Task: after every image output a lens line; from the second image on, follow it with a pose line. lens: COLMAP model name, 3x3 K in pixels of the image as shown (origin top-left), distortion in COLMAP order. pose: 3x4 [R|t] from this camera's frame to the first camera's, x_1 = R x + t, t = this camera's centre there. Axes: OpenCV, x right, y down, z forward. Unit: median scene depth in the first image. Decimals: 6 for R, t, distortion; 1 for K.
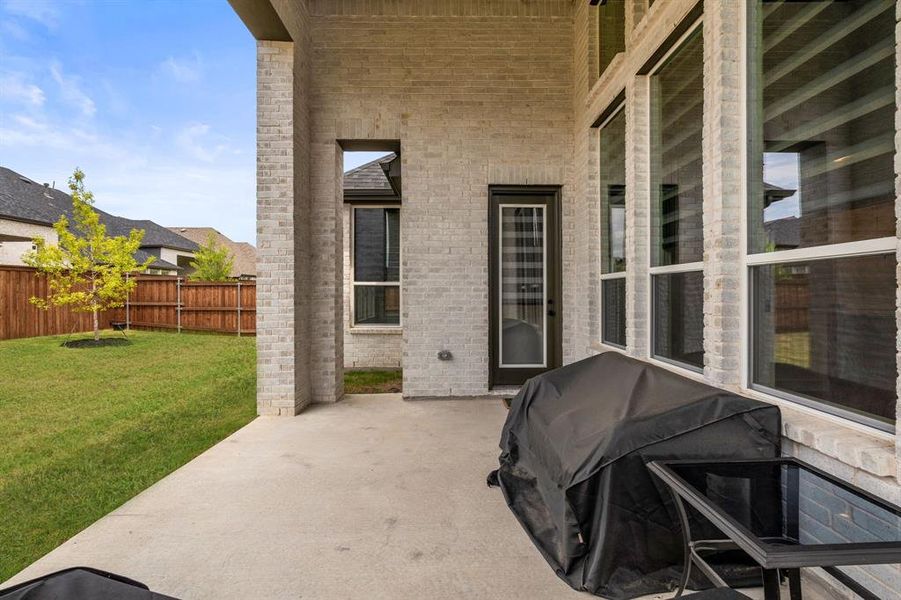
lens RADIAL K [[398.9, 0, 476.5], [0, 398.9, 292.4], [0, 0, 1]] dist [-0.000154, -0.001600]
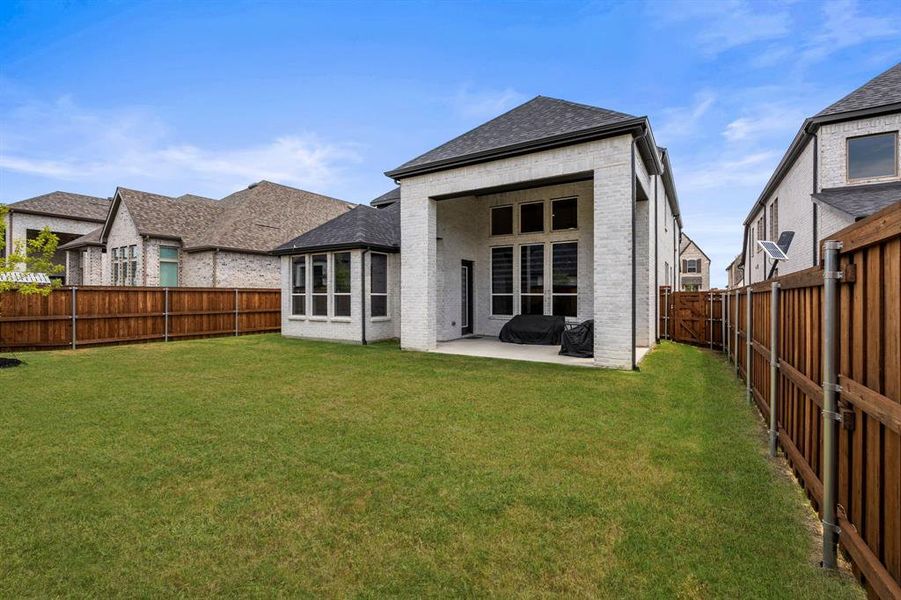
lens RADIAL K [[398.9, 0, 465.0], [0, 398.9, 294.5], [0, 0, 1]] dist [-0.000154, -0.001600]
pose [[0.521223, 0.003500, 0.853413, -2.246930], [-0.006132, 0.999981, -0.000356, -0.031614], [-0.853398, -0.005048, 0.521235, -0.425502]]
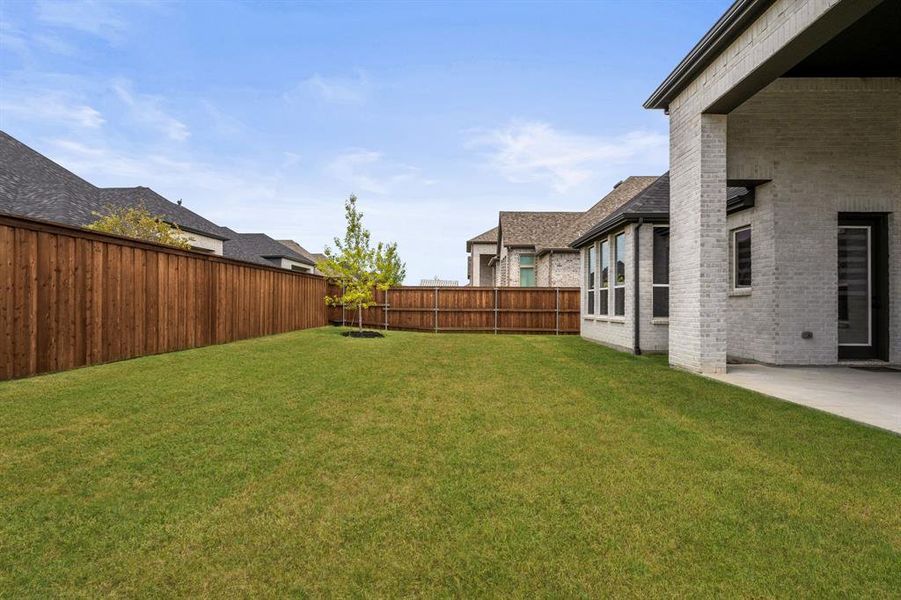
lens RADIAL K [[398.9, 0, 459.5], [0, 398.9, 302.6], [0, 0, 1]] dist [-0.000154, -0.001600]
pose [[0.999159, 0.008551, -0.040109, -1.214351], [-0.008646, 0.999960, -0.002191, 0.057433], [0.040089, 0.002536, 0.999193, -0.427674]]
